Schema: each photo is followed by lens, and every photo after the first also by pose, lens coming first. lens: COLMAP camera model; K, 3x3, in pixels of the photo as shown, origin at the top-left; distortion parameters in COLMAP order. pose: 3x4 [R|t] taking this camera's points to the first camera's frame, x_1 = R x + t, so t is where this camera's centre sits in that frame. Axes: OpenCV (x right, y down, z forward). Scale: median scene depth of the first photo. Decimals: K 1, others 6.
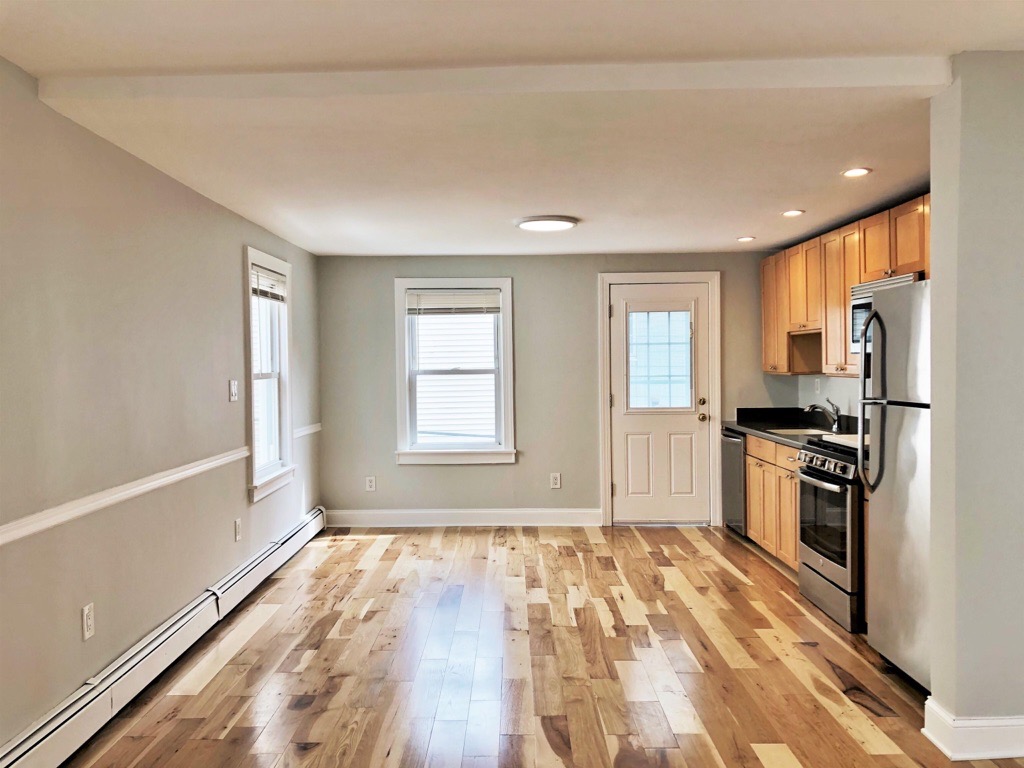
lens RADIAL K [[832.2, 0, 513.7], [0, 832.2, 387.7], [0, 0, 1]] dist [0.009776, -0.017106]
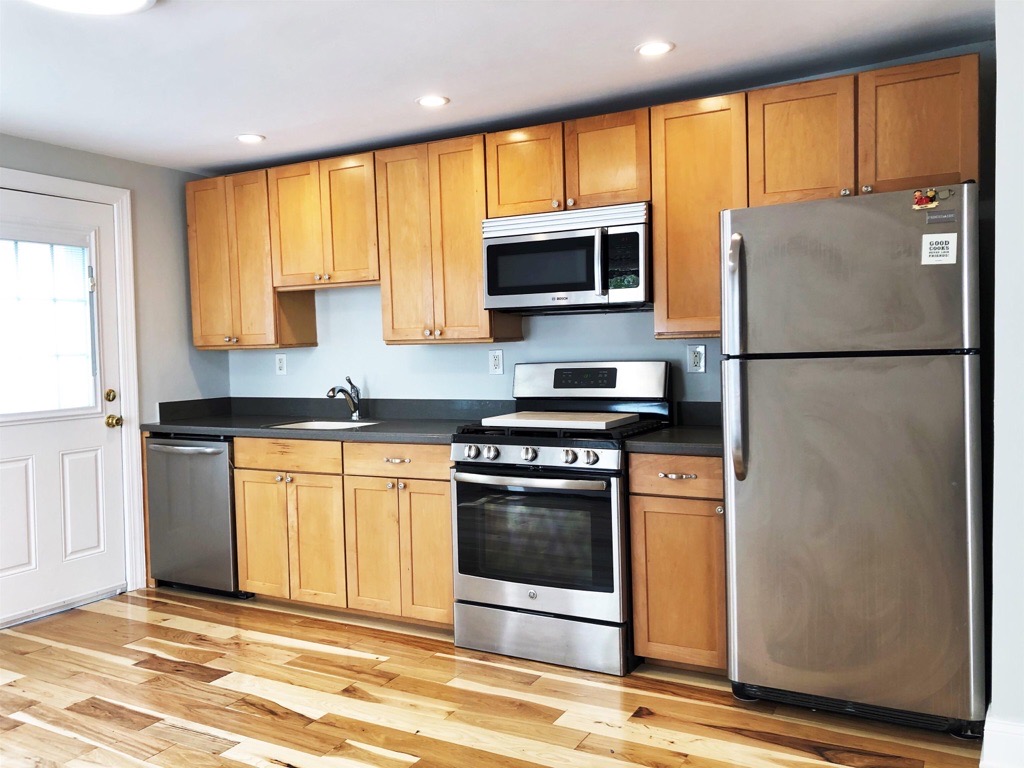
lens RADIAL K [[832.2, 0, 495.5], [0, 832.2, 379.8], [0, 0, 1]] dist [0.009776, -0.017106]
pose [[0.483240, -0.035264, 0.874778, -0.179159], [0.045701, 0.998842, 0.015019, 0.008471], [-0.874294, 0.032721, 0.484292, 0.451818]]
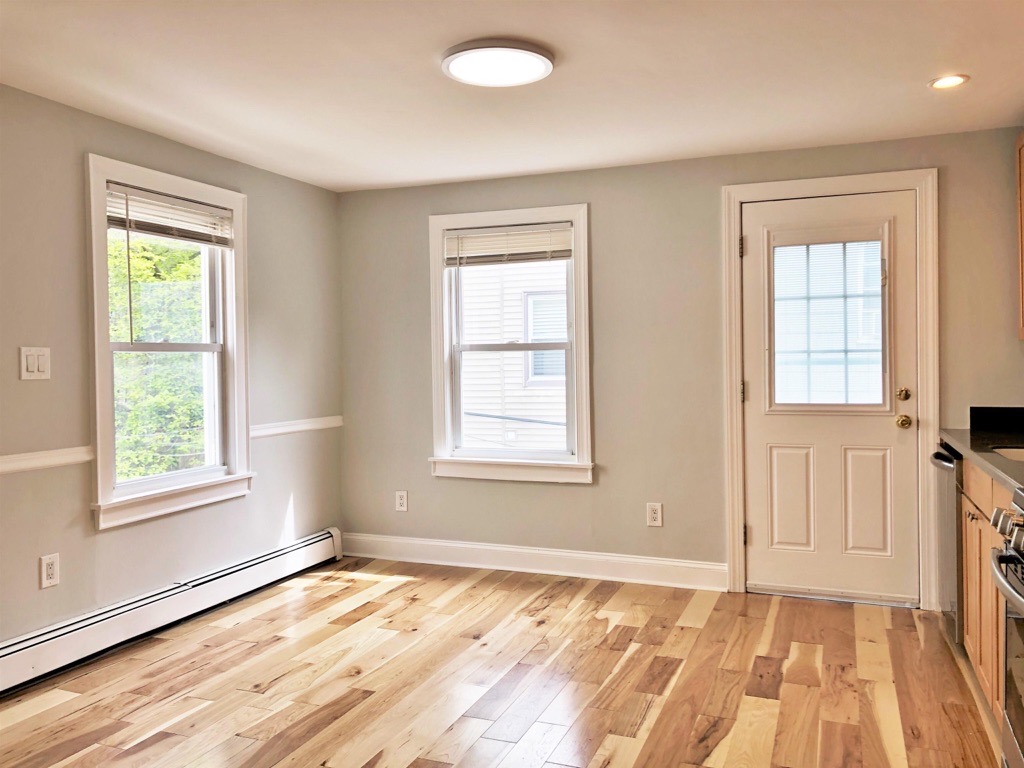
lens RADIAL K [[832.2, 0, 516.2], [0, 832.2, 384.0], [0, 0, 1]] dist [0.009776, -0.017106]
pose [[0.930723, 0.009560, -0.365601, 0.188362], [-0.009074, 0.999954, 0.003046, 0.009807], [0.365613, 0.000483, 0.930767, 0.361841]]
